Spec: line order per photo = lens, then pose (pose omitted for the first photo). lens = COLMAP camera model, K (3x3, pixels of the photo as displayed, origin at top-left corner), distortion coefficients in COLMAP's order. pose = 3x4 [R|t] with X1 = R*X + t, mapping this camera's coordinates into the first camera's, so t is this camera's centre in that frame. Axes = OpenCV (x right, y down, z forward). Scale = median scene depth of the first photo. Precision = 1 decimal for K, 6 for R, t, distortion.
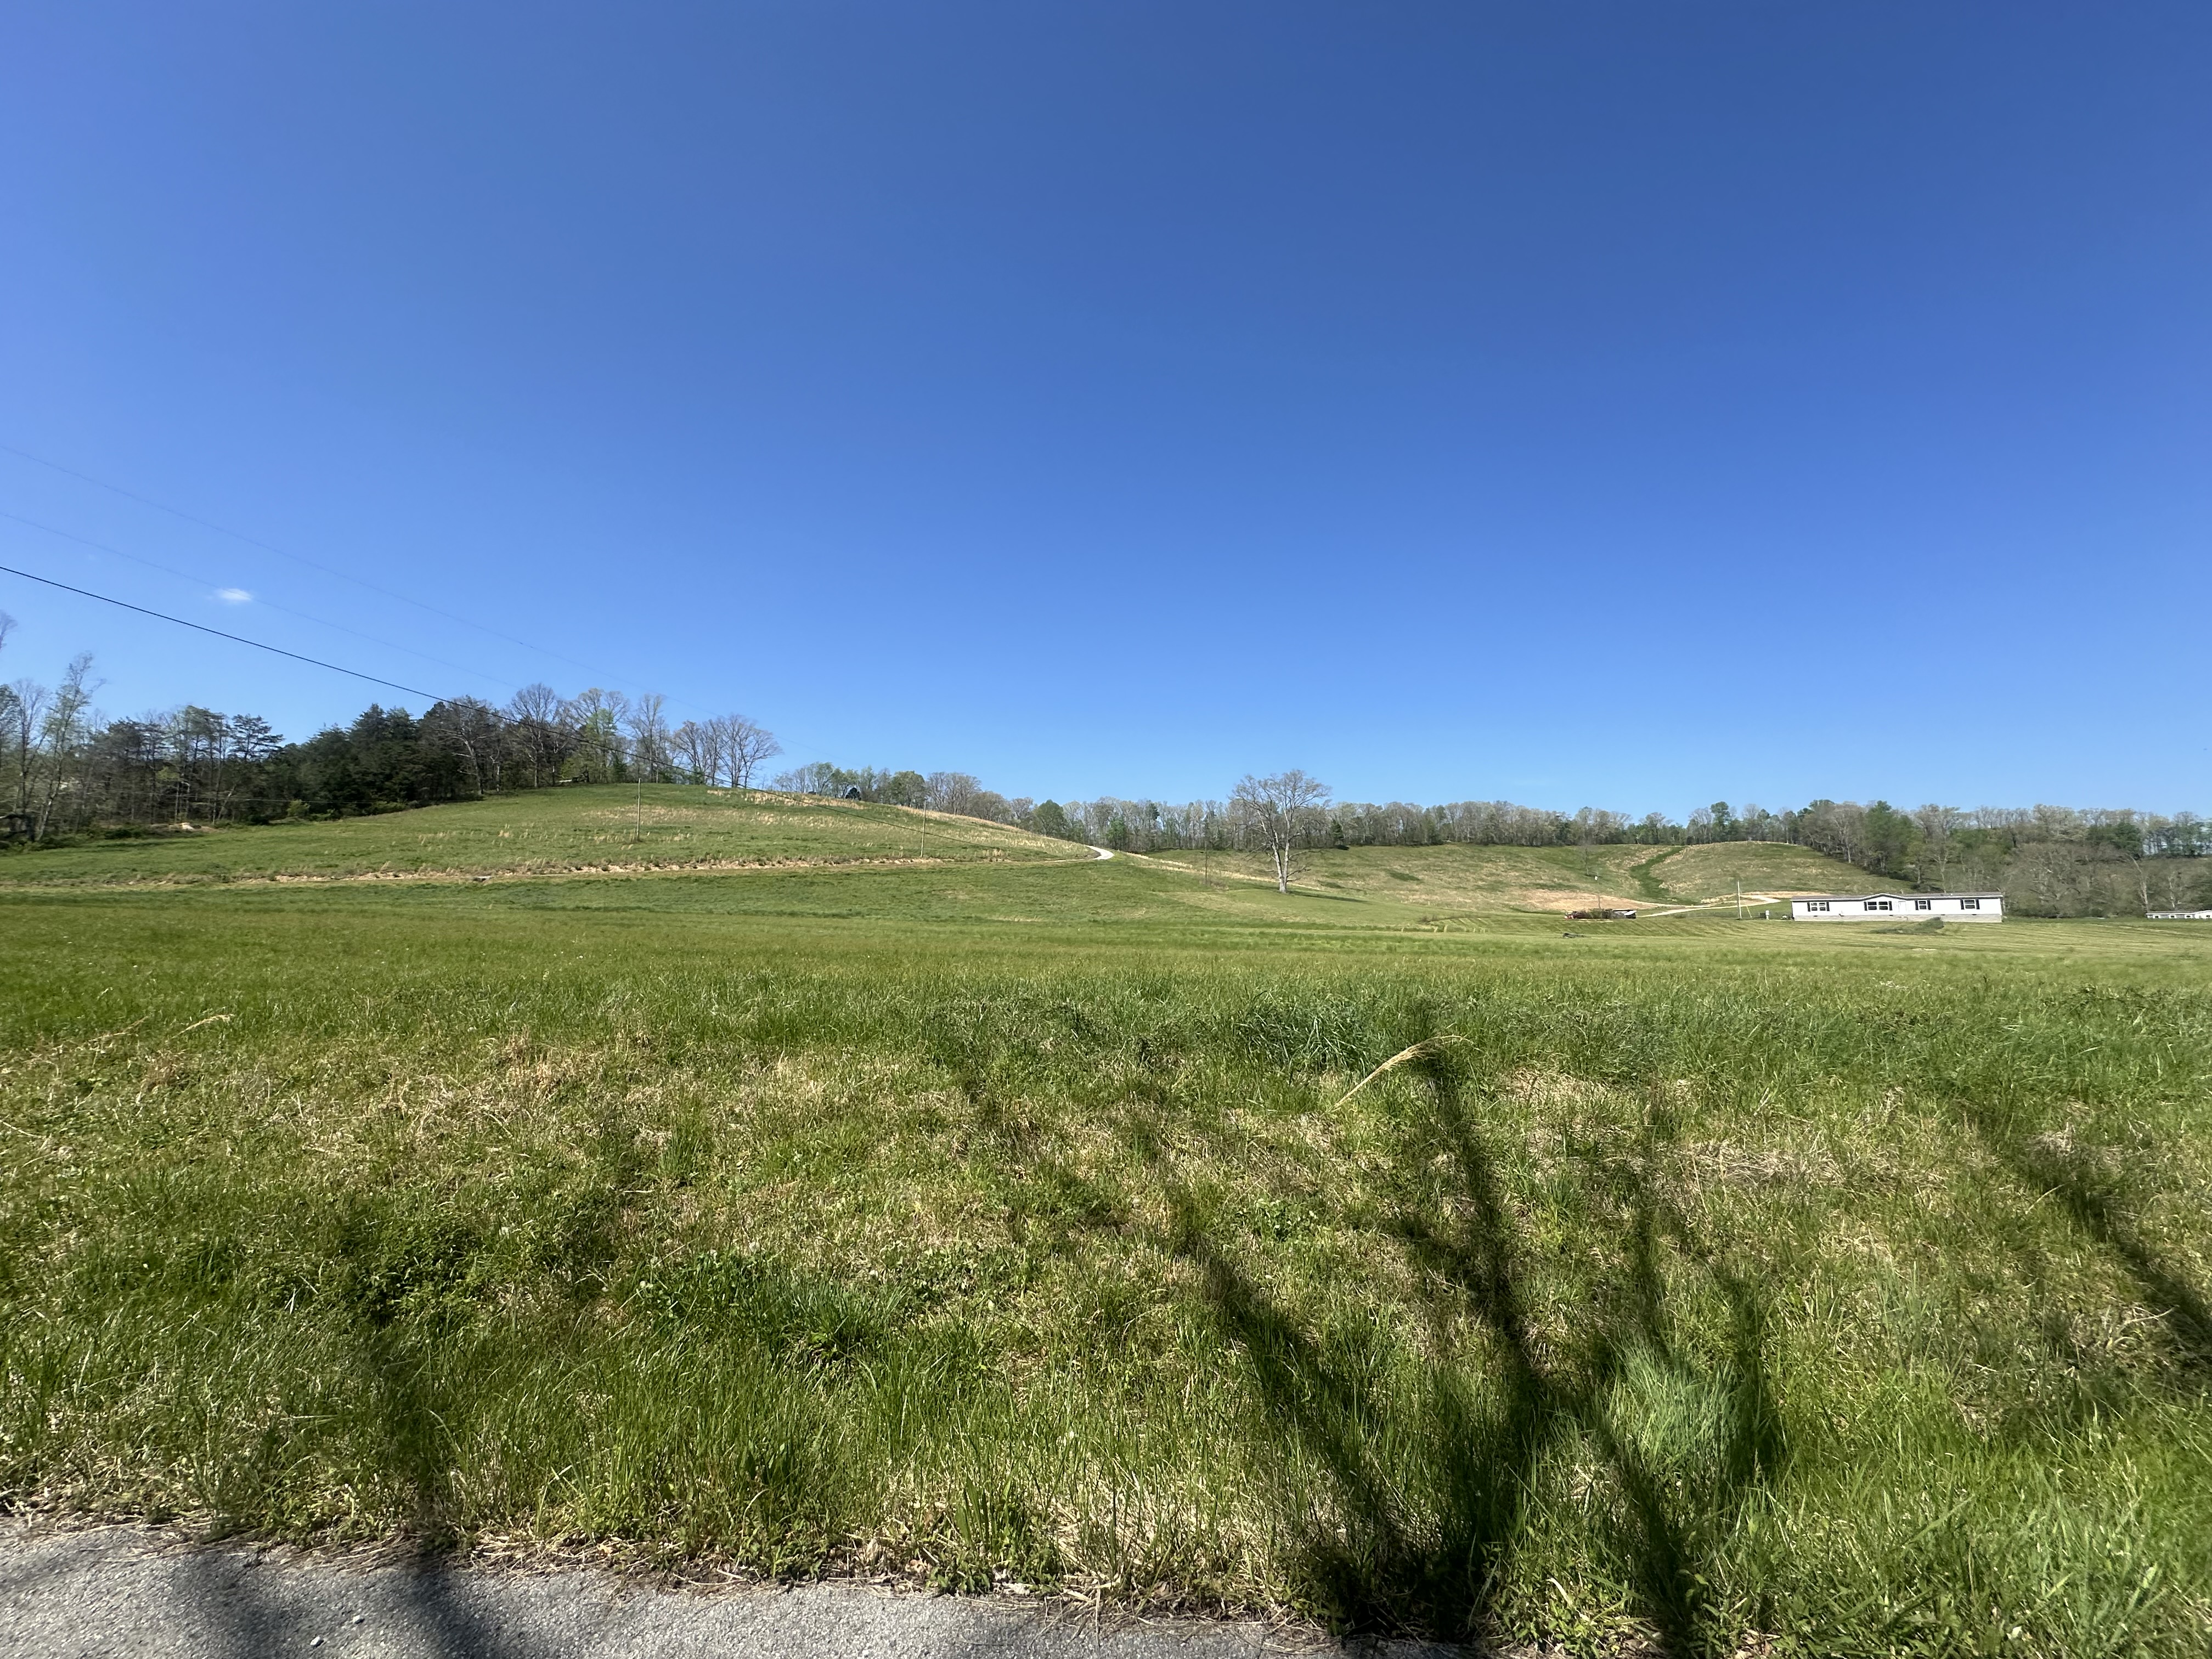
lens RADIAL K [[881.6, 0, 1105.3], [0, 881.6, 832.3], [0, 0, 1]] dist [-0.003495, 0.000741]
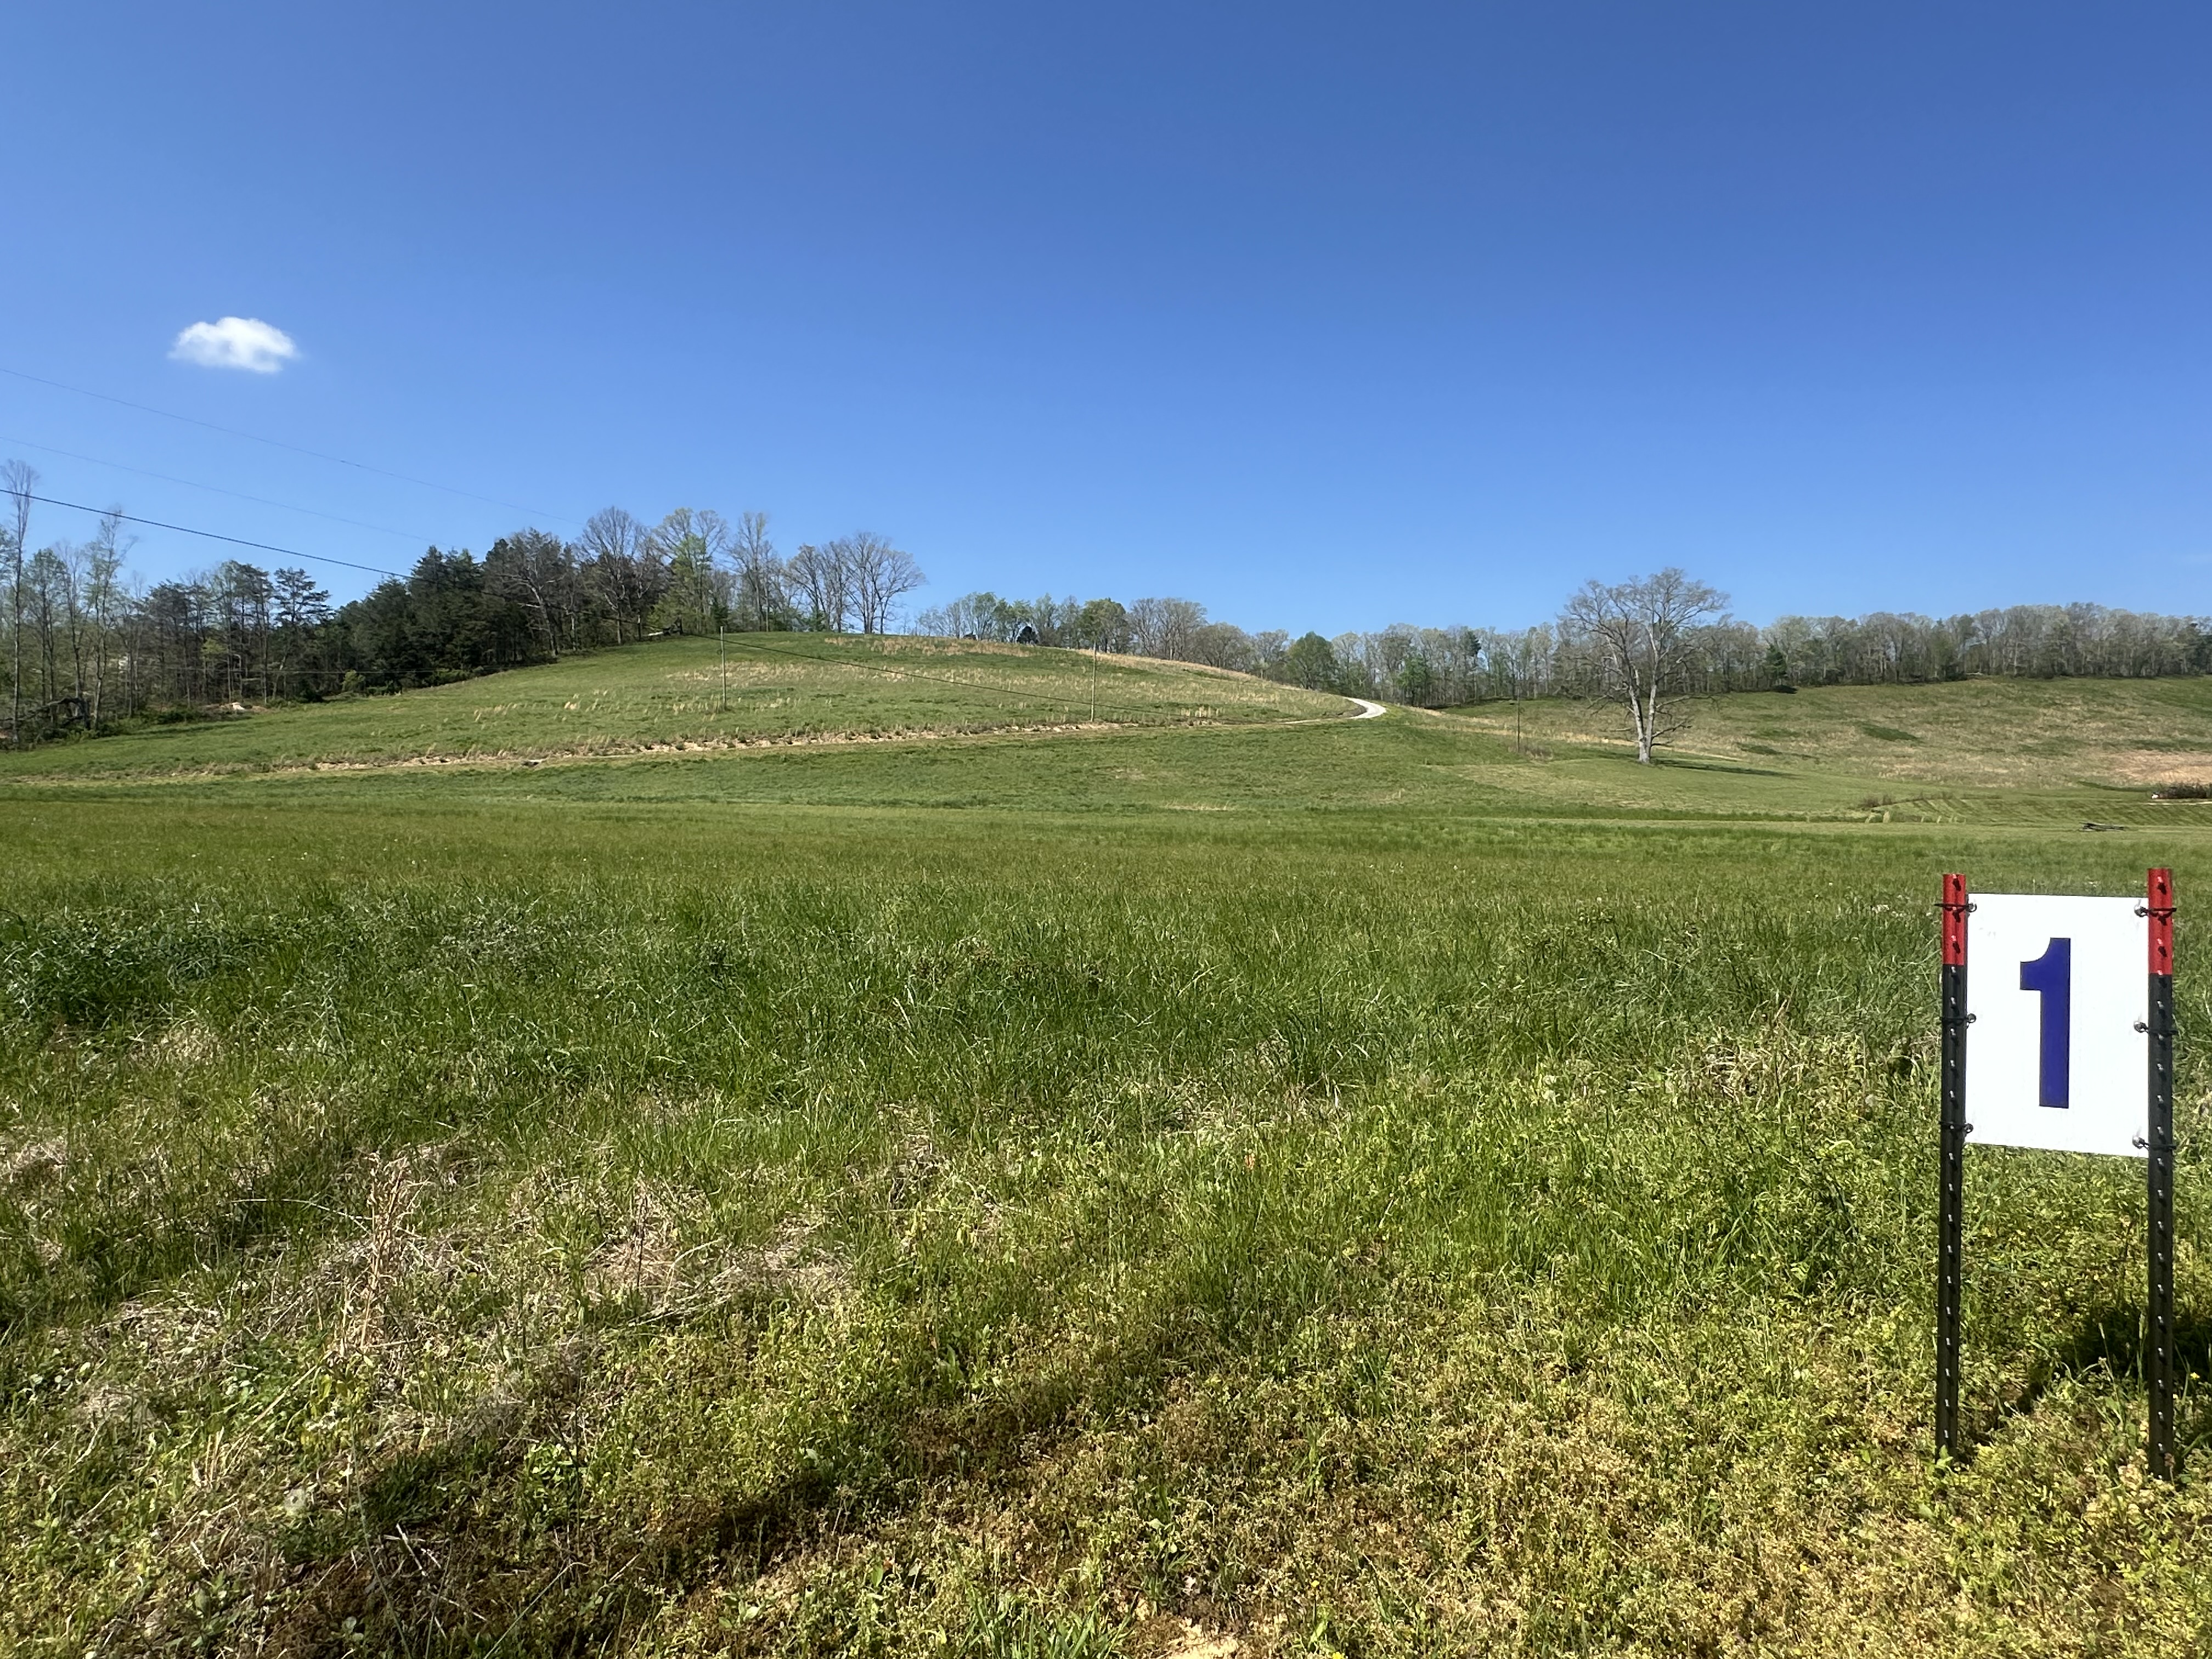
lens RADIAL K [[1266.5, 0, 1107.4], [0, 1266.5, 834.1], [0, 0, 1]] dist [-0.004214, 0.001471]
pose [[0.970900, -0.003337, -0.239460, 0.031818], [0.031778, 0.992856, 0.115012, 0.000863], [0.237366, -0.119275, 0.964070, 0.006103]]
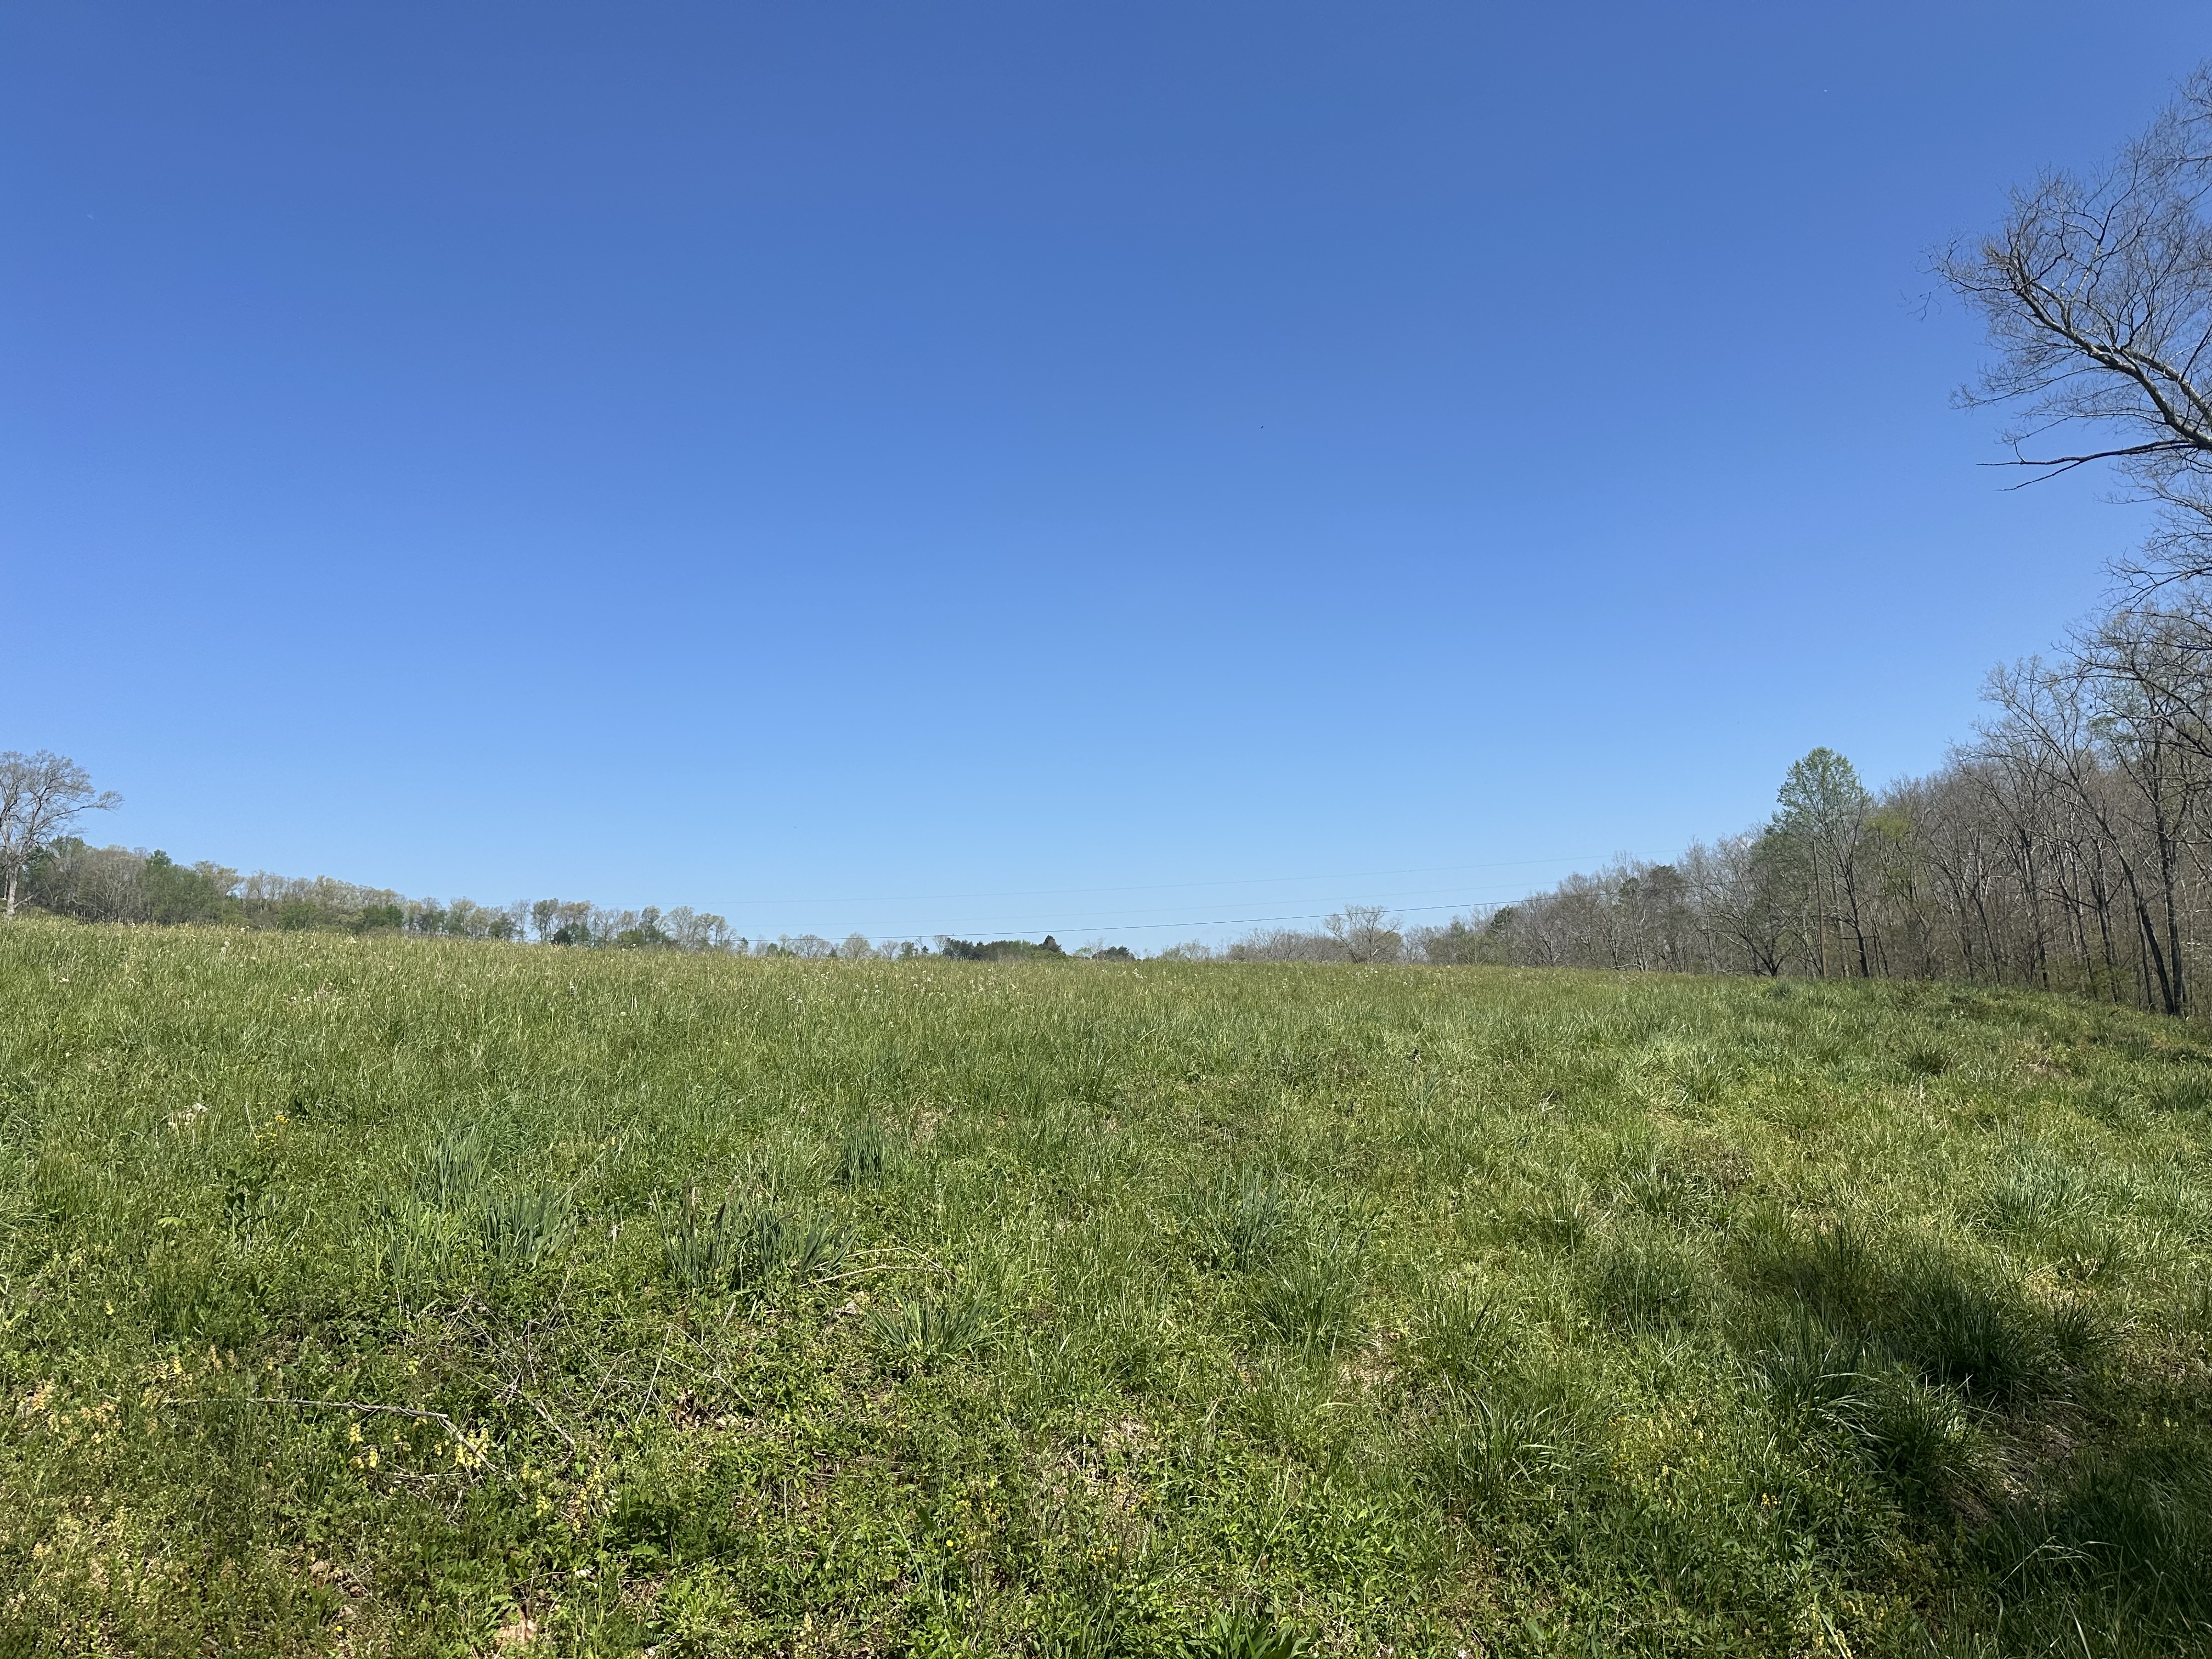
lens RADIAL K [[1546.0, 0, 1121.6], [0, 1546.0, 845.0], [0, 0, 1]] dist [0.084361, -0.102760]
pose [[0.094481, 0.099474, 0.990544, -0.565946], [-0.086754, 0.992033, -0.091349, 0.015287], [-0.991739, -0.077303, 0.102358, 0.186071]]
